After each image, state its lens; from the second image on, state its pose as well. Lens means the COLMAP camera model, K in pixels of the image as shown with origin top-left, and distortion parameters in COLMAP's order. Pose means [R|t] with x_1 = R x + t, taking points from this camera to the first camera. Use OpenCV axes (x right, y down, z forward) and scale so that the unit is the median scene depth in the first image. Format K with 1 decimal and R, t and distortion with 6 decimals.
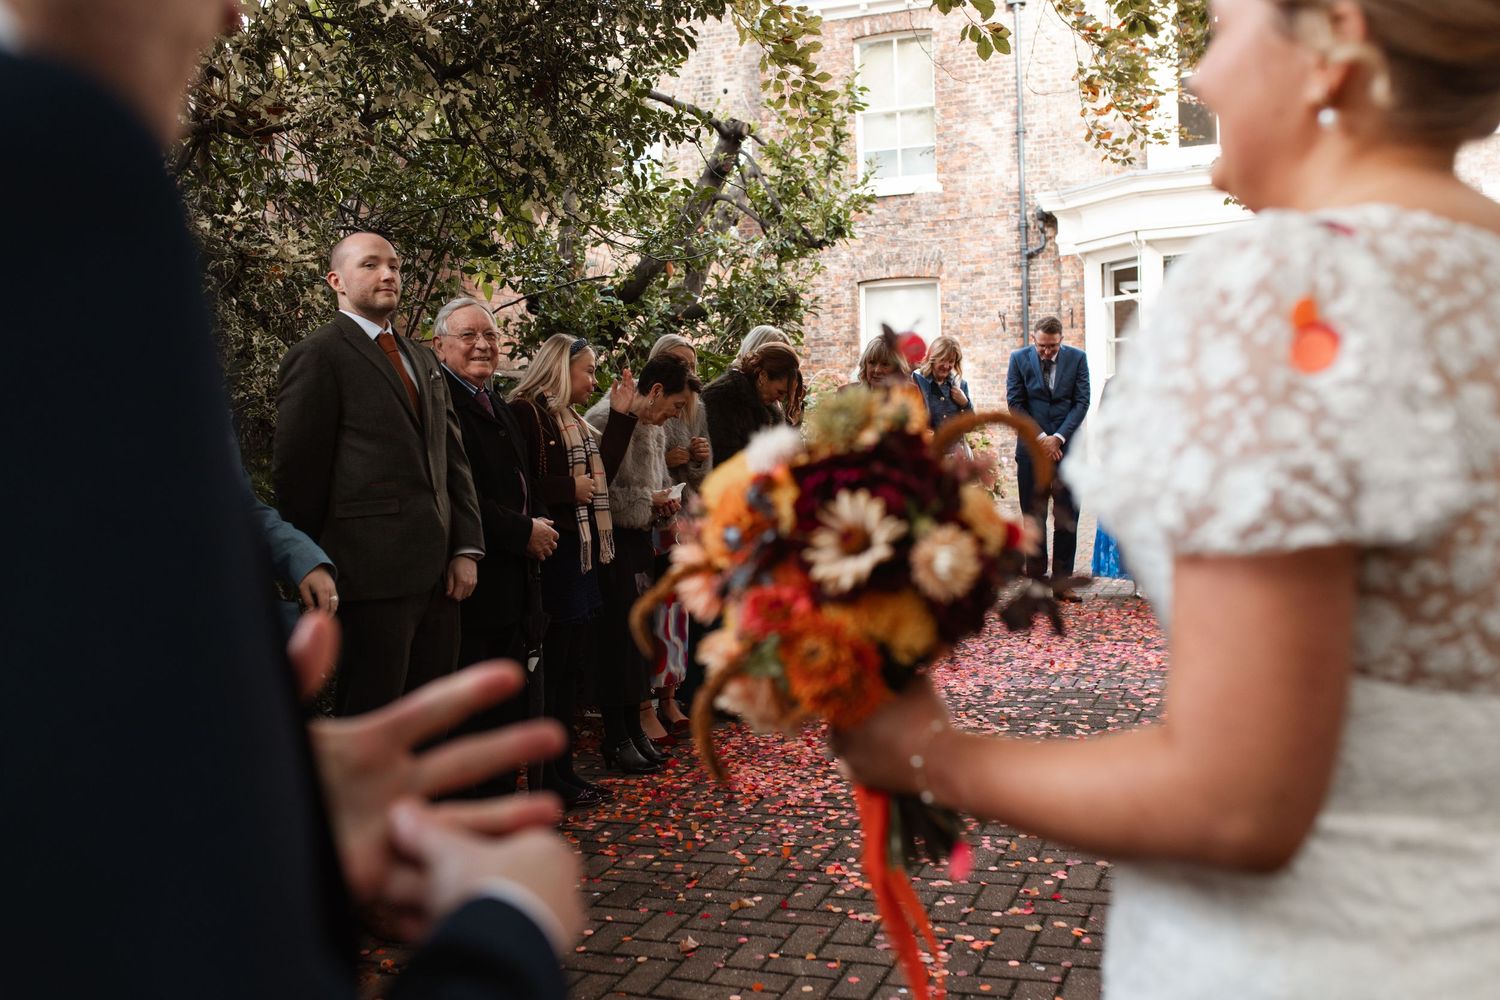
lens RADIAL K [[1496.2, 0, 757.5], [0, 1496.2, 496.6], [0, 0, 1]] dist [0.013355, 0.000000]
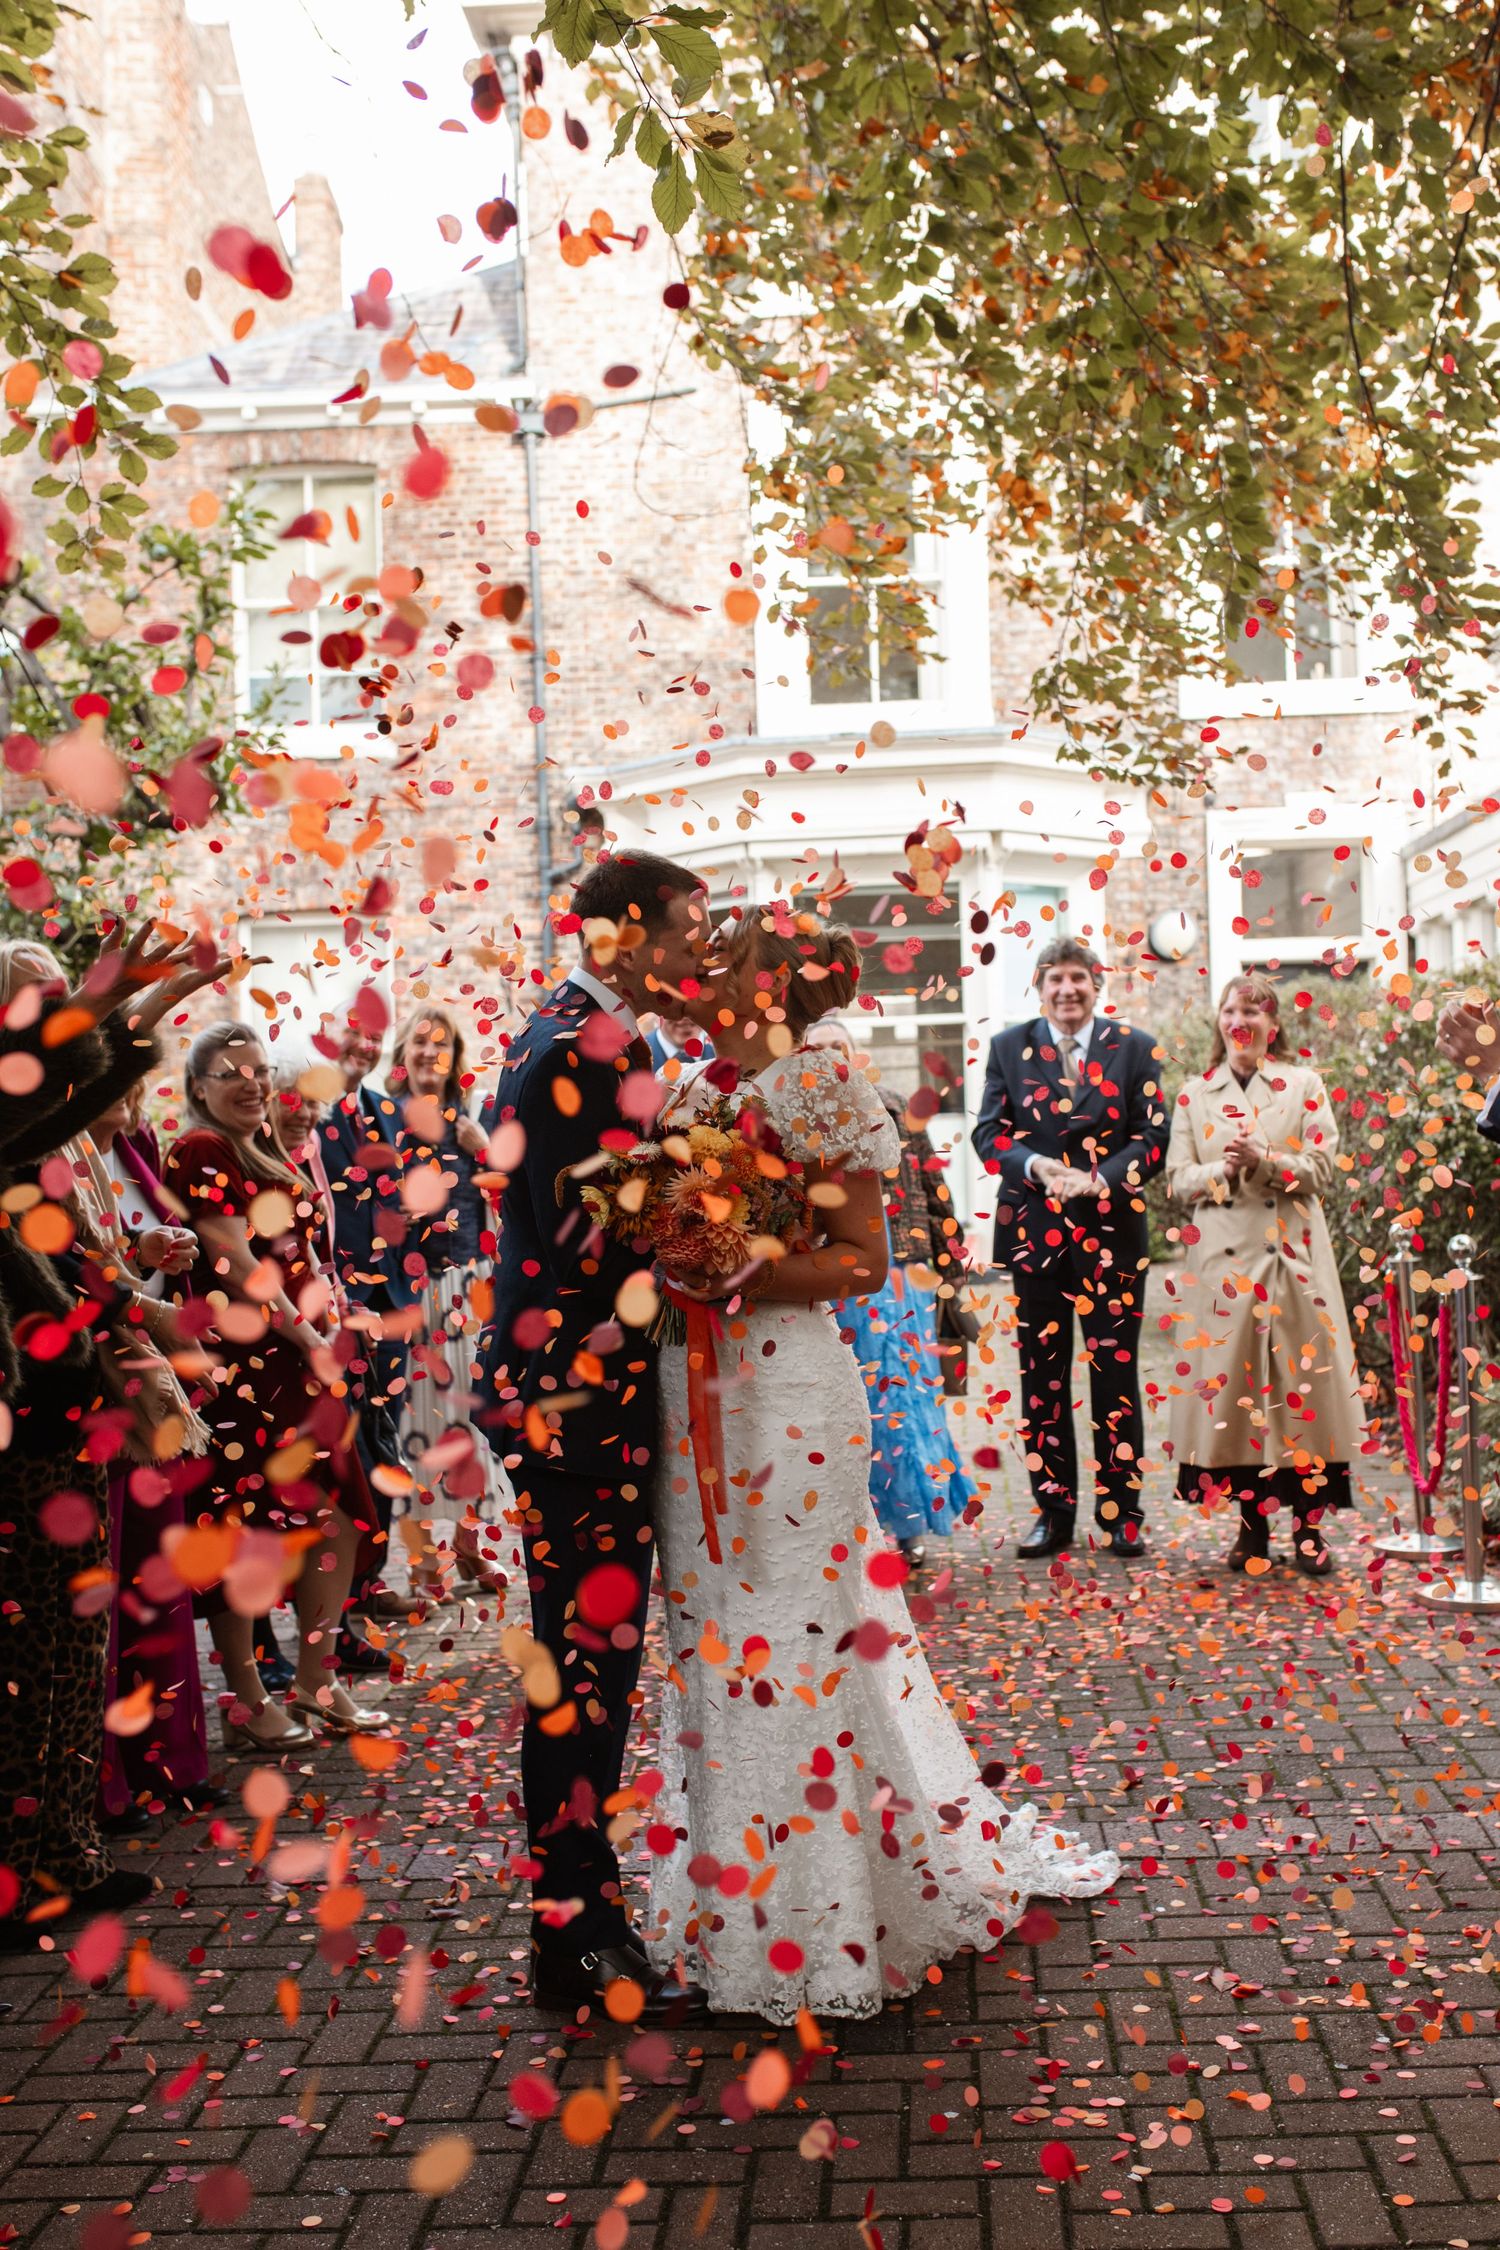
lens RADIAL K [[2244.3, 0, 793.2], [0, 2244.3, 1154.1], [0, 0, 1]] dist [0.013355, 0.000000]
pose [[0.949966, 0.005033, 0.312312, 0.005796], [0.010693, 0.998760, -0.048621, -0.022154], [-0.312170, 0.049527, 0.948735, 0.239092]]
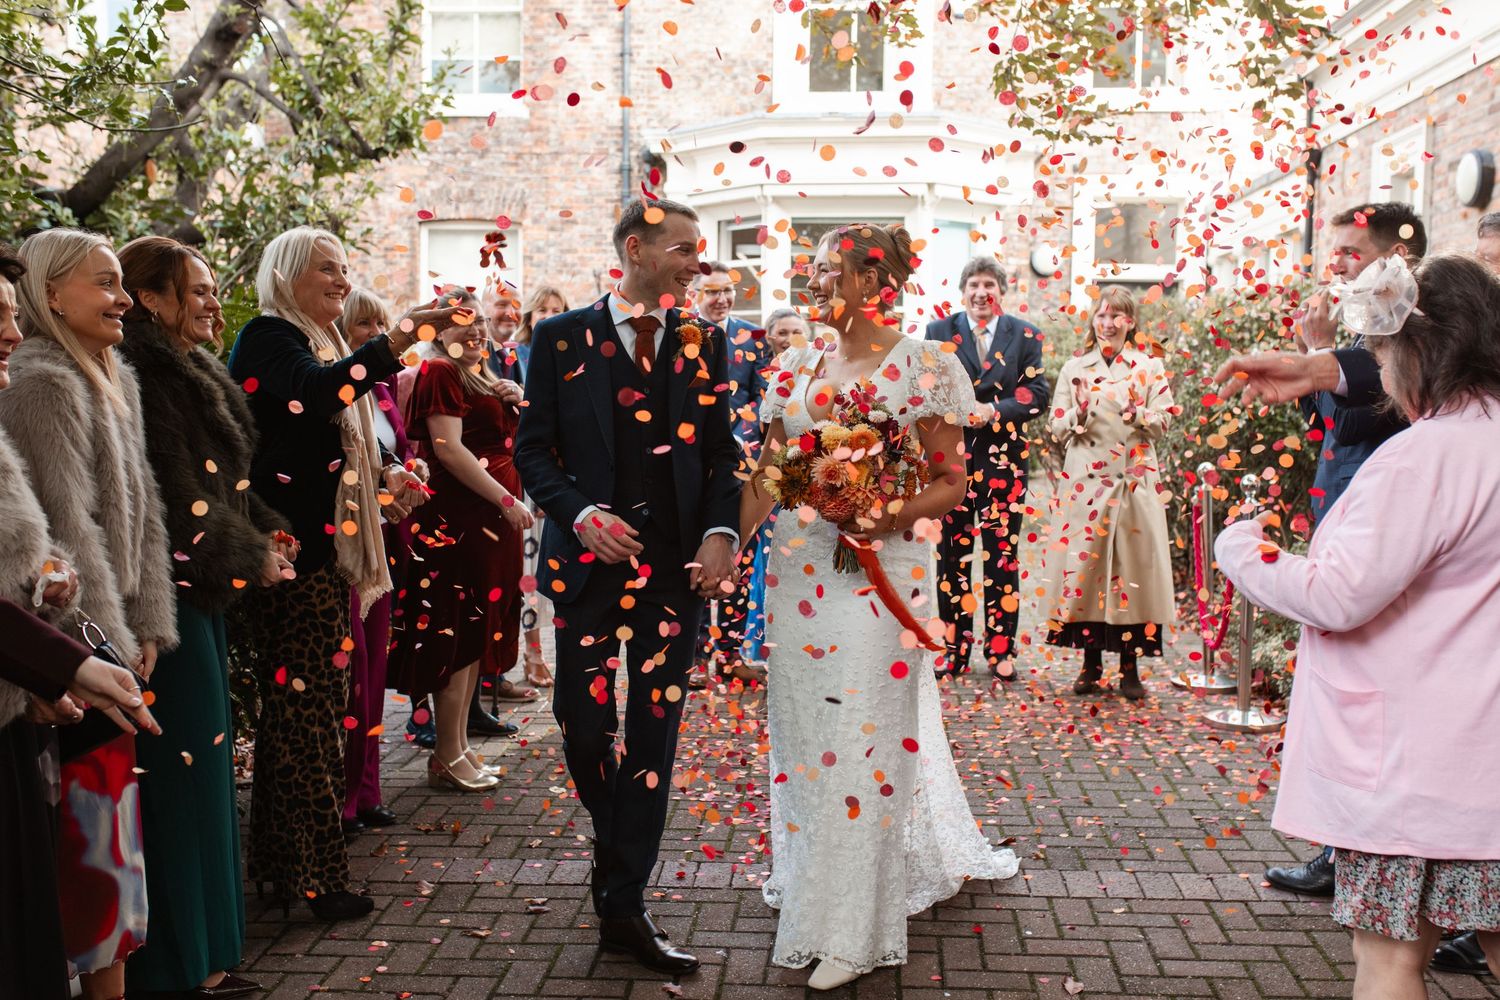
lens RADIAL K [[1496.2, 0, 746.1], [0, 1496.2, 497.5], [0, 0, 1]] dist [0.013355, 0.000000]
pose [[0.956523, 0.025022, 0.290580, 0.006609], [-0.032082, 0.999294, 0.019554, -0.022965], [-0.289886, -0.028027, 0.956651, 0.245981]]
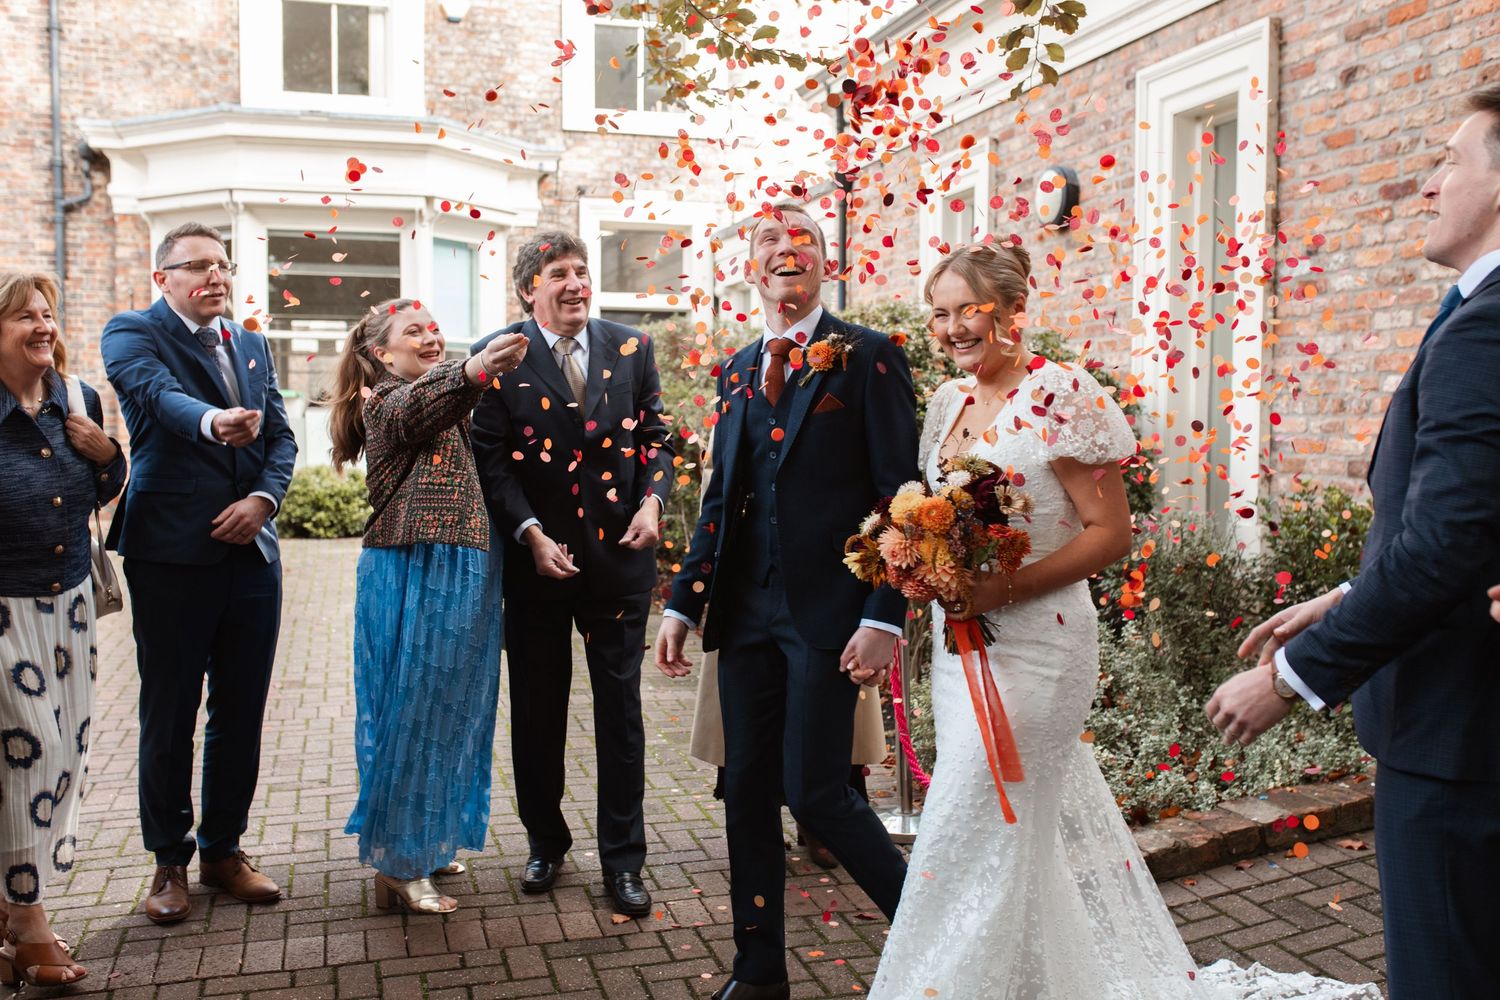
lens RADIAL K [[1496.2, 0, 741.5], [0, 1496.2, 507.6], [0, 0, 1]] dist [0.013355, 0.000000]
pose [[0.802538, 0.009216, 0.596529, 0.023599], [-0.007152, 0.999957, -0.005827, -0.025987], [-0.596558, 0.000409, 0.802570, 0.335222]]
